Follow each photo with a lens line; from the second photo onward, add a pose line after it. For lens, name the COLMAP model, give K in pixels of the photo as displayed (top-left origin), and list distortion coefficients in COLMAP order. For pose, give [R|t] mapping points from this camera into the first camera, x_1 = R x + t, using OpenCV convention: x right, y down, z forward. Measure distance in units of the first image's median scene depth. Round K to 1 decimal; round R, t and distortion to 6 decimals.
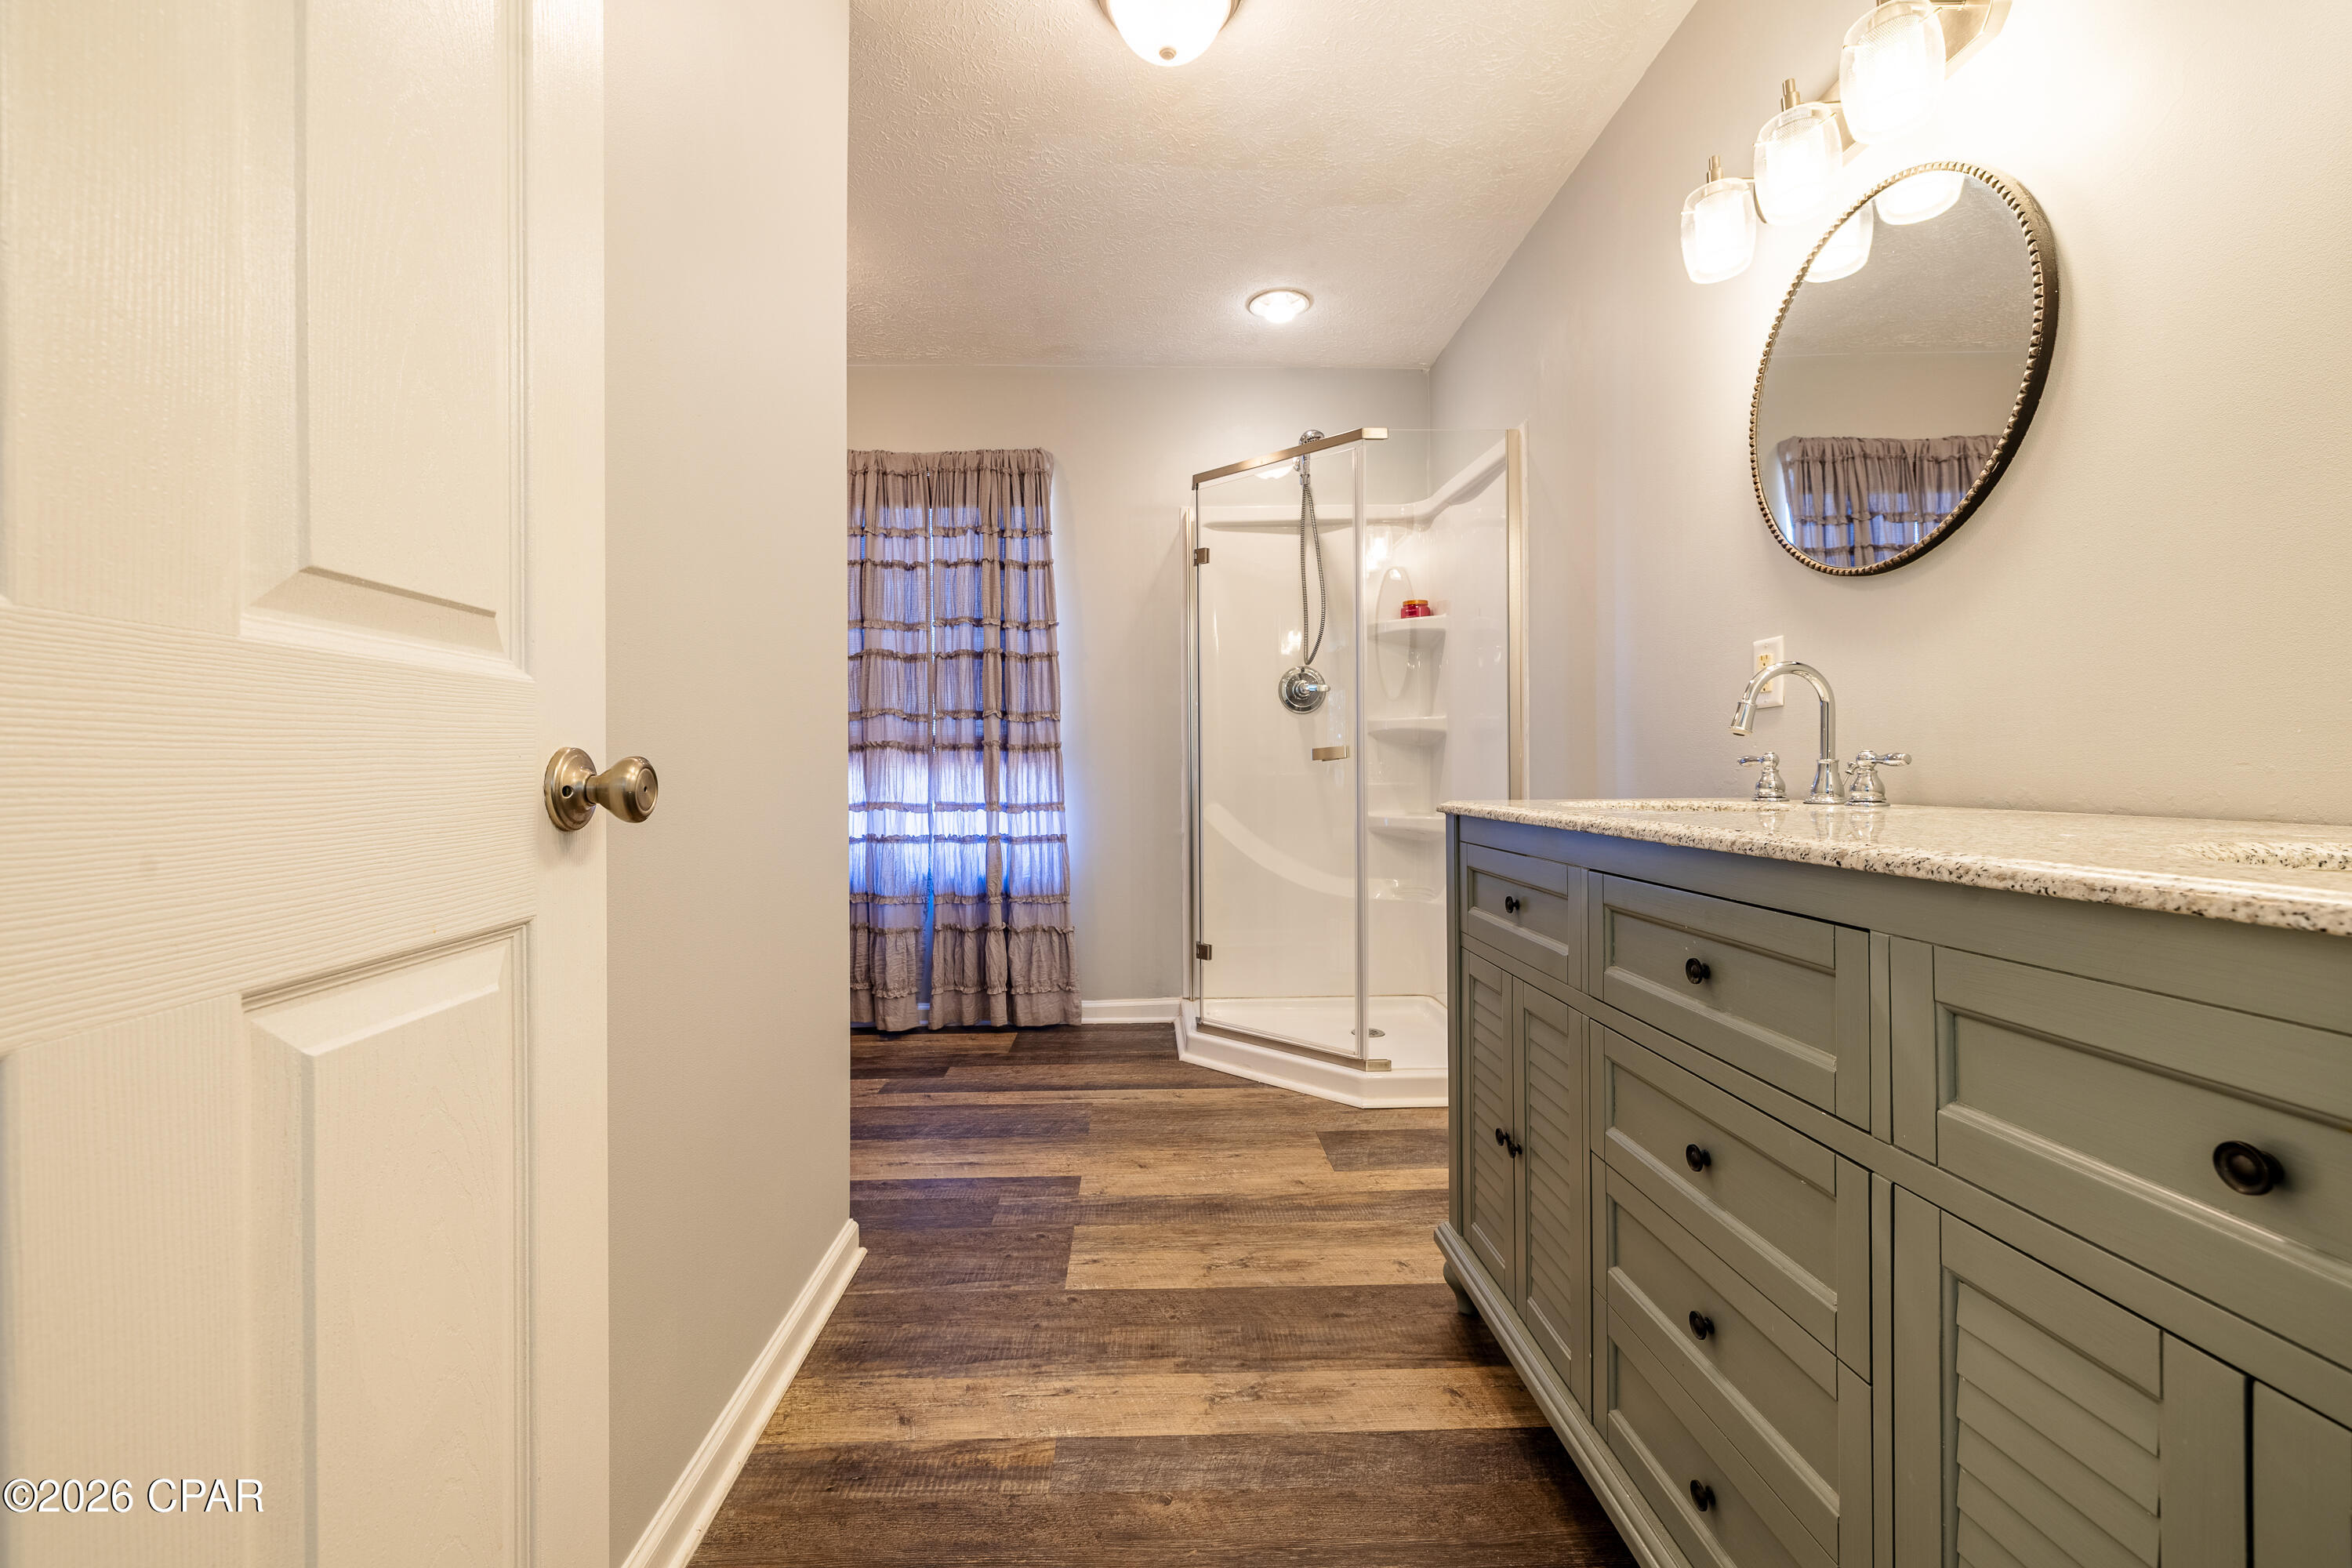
lens RADIAL K [[977.7, 0, 1169.2], [0, 977.7, 770.2], [0, 0, 1]] dist [-0.001039, 0.000258]
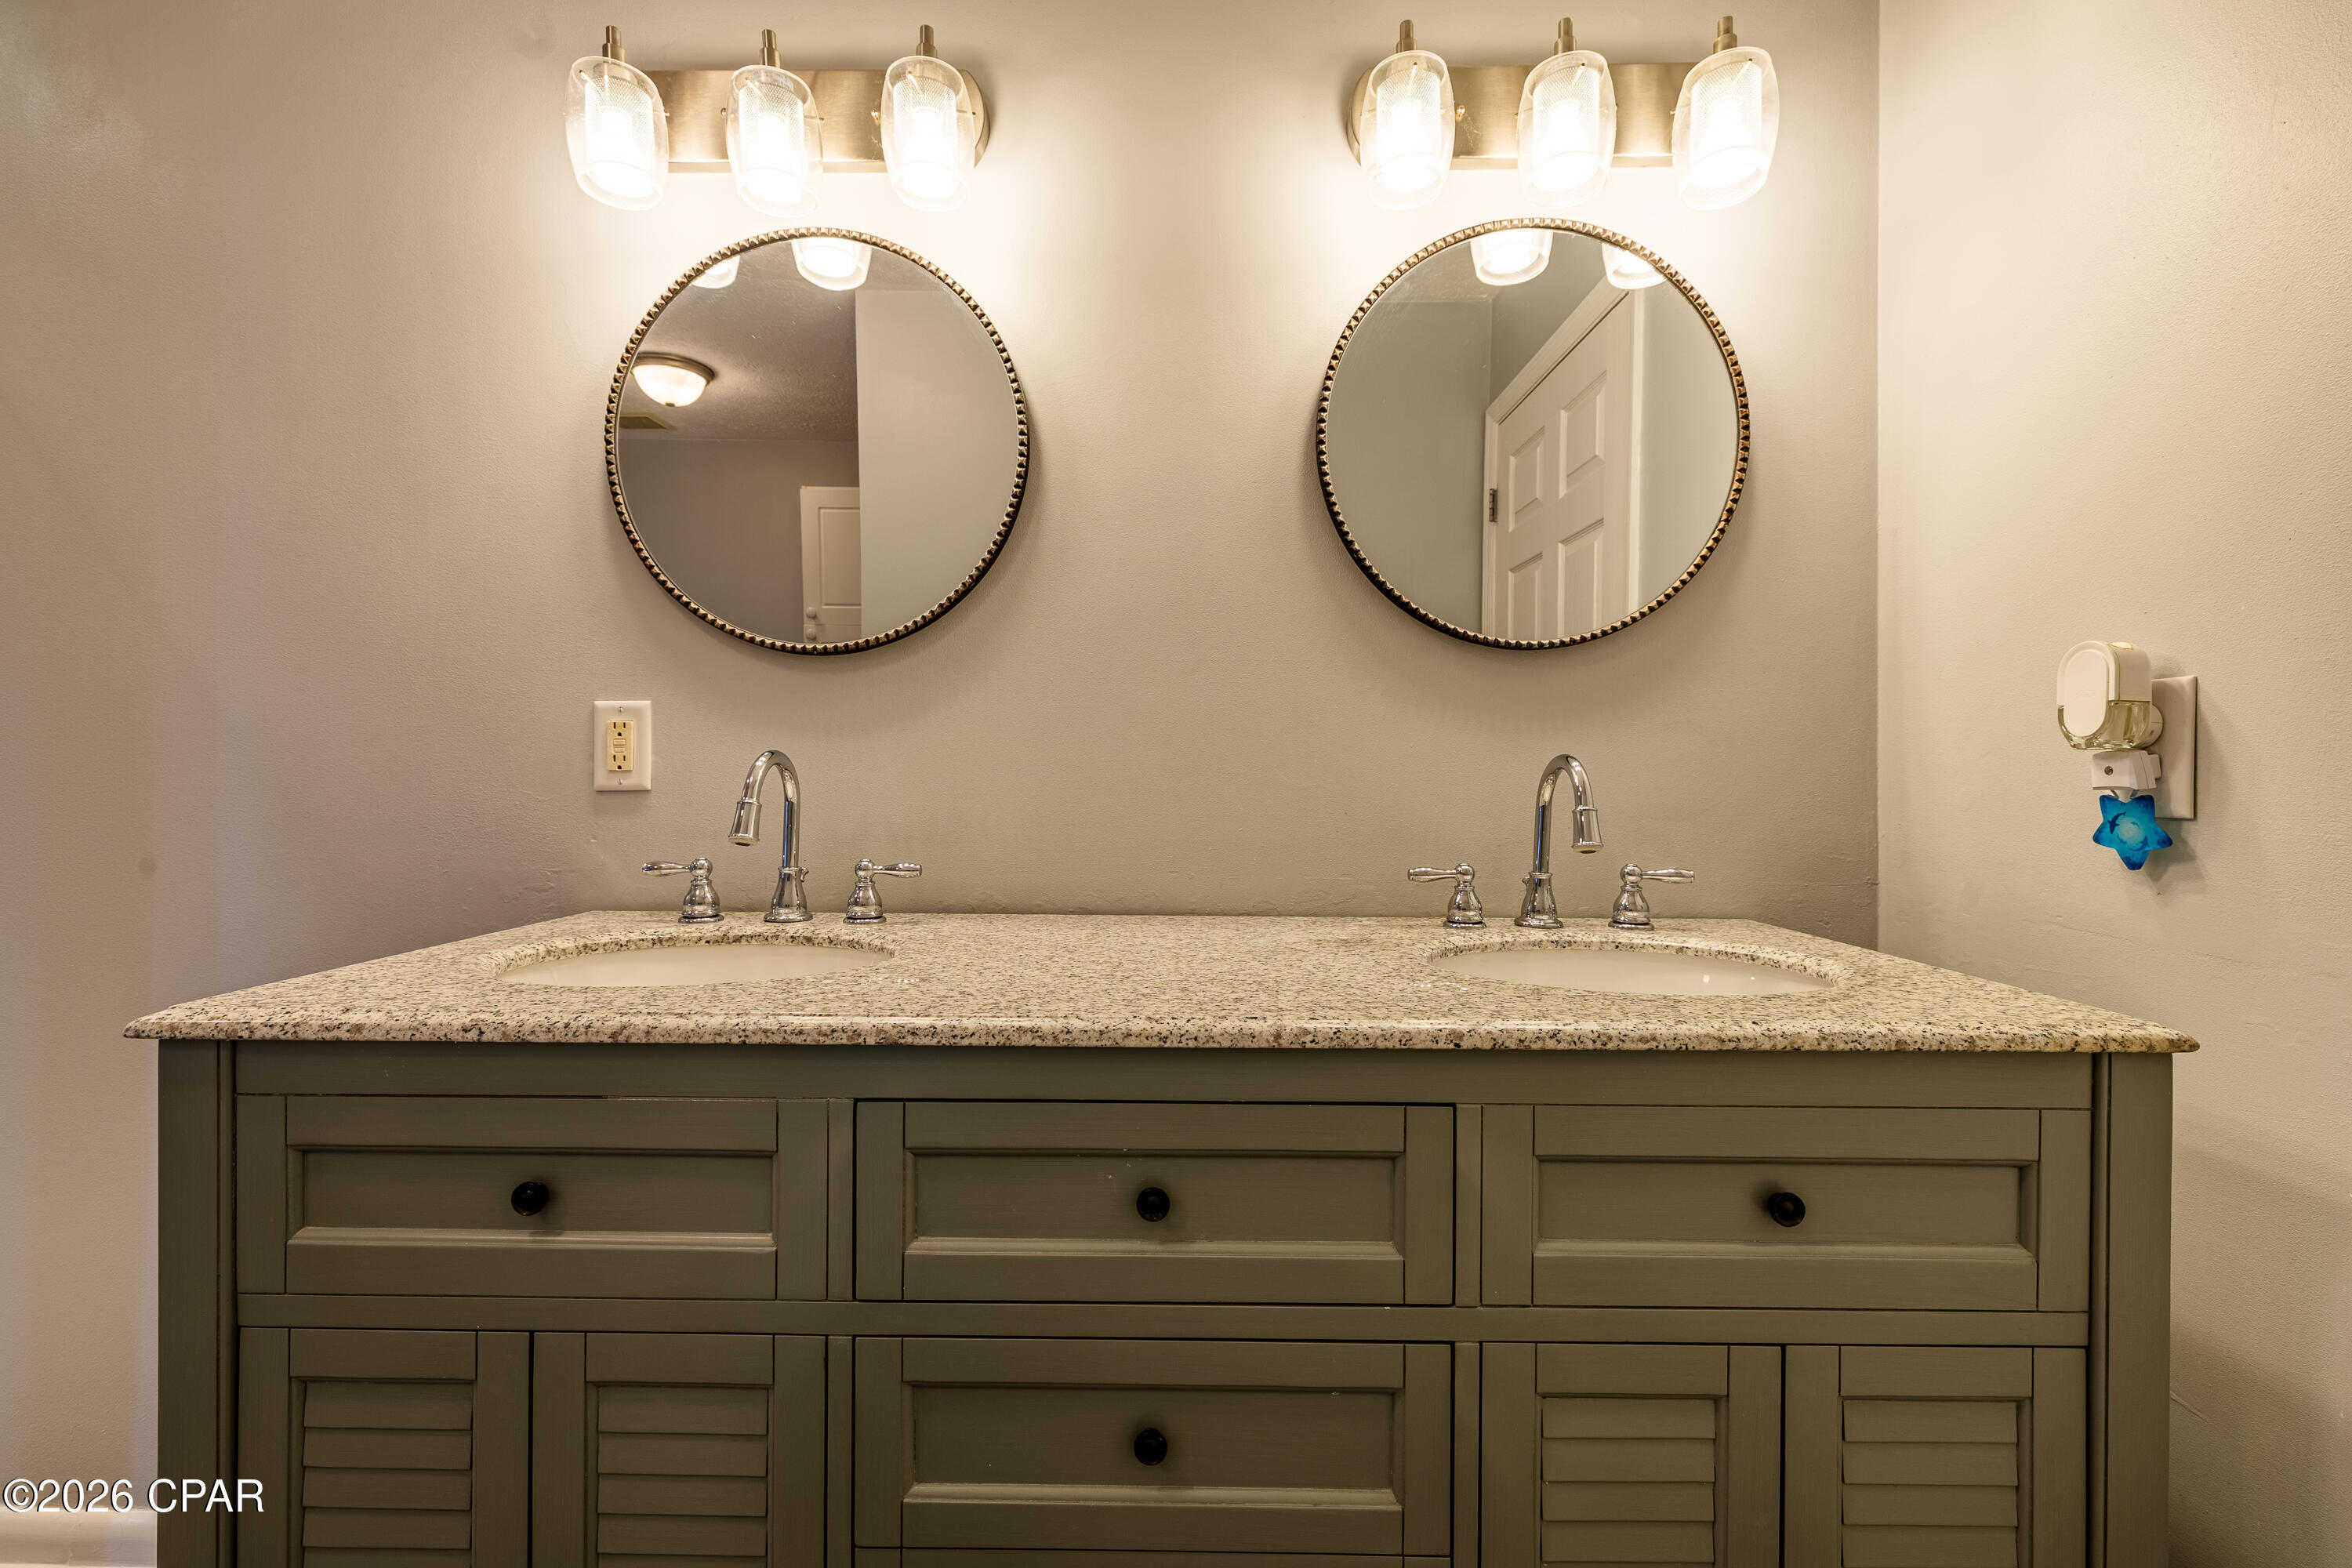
lens RADIAL K [[977.7, 0, 1173.7], [0, 977.7, 778.3], [0, 0, 1]] dist [-0.001039, 0.000258]
pose [[0.043686, 0.007446, 0.999018, -0.107102], [-0.005200, 0.999960, -0.007226, -0.057007], [-0.999032, -0.004879, 0.043723, 0.433992]]
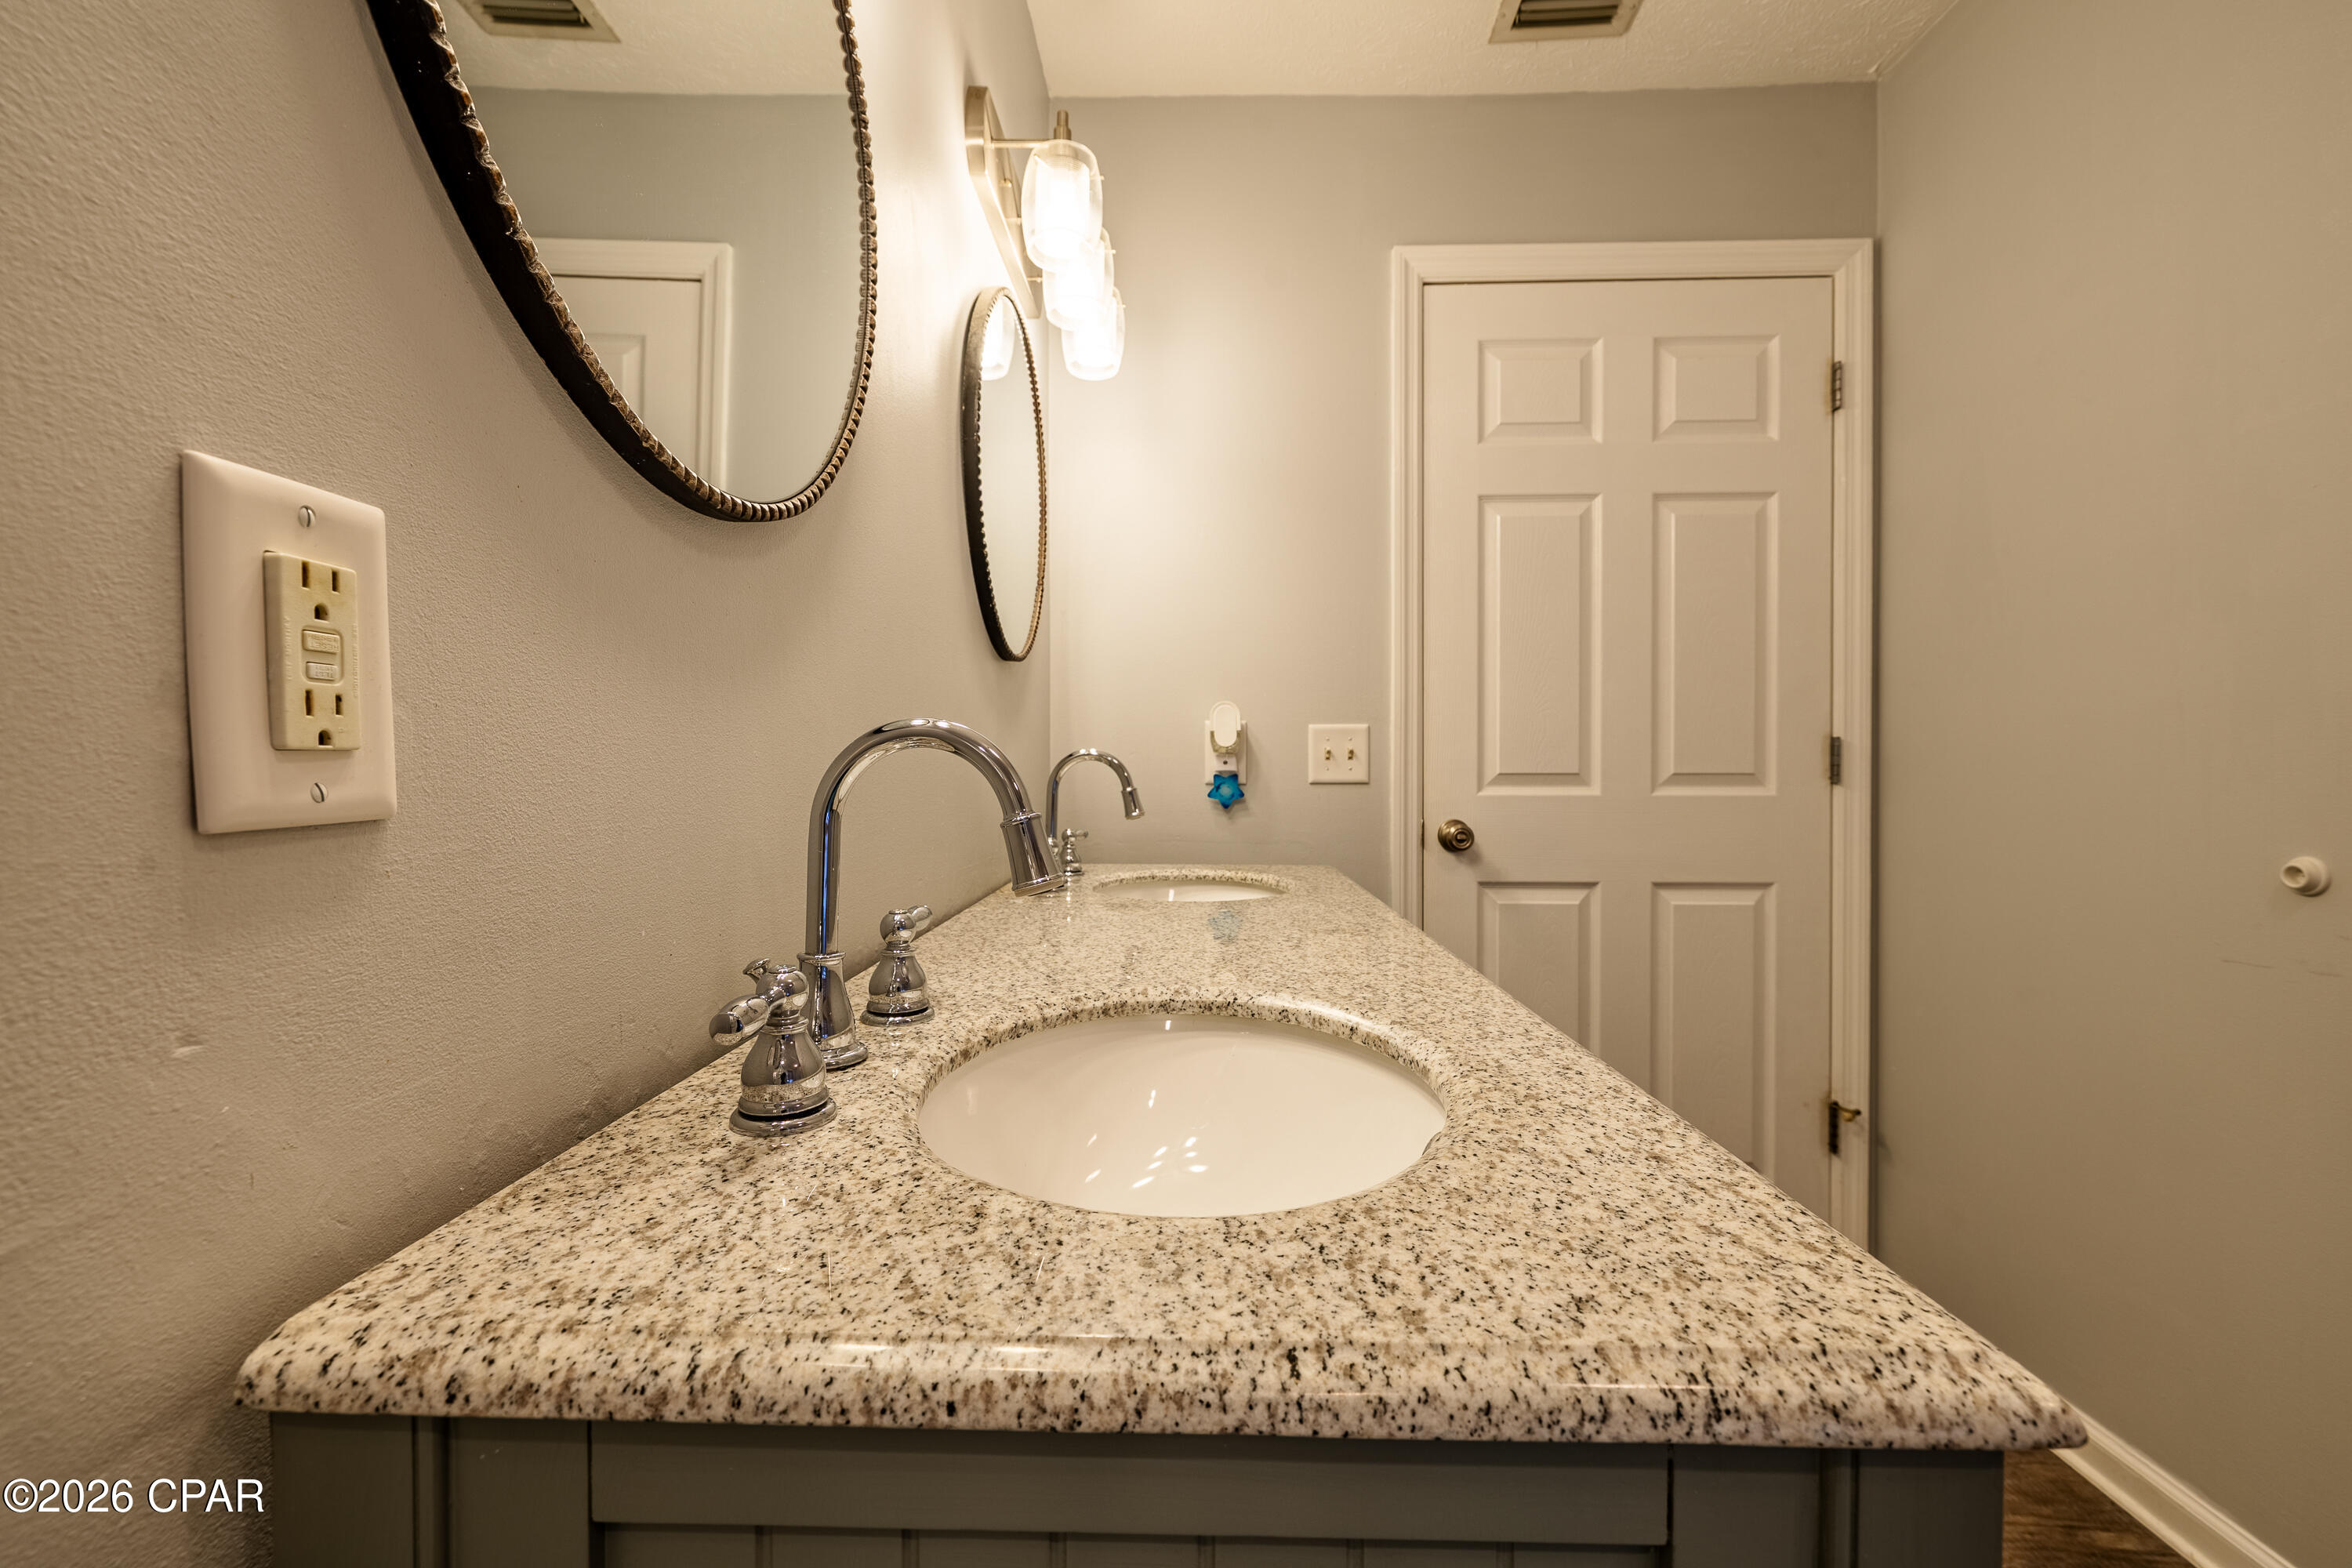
lens RADIAL K [[977.7, 0, 1178.1], [0, 977.7, 775.4], [0, 0, 1]] dist [-0.001039, 0.000258]
pose [[-0.998556, 0.004943, 0.053500, 0.342528], [0.005328, 0.999961, 0.007055, -0.060582], [-0.053463, 0.007330, -0.998543, 0.965180]]
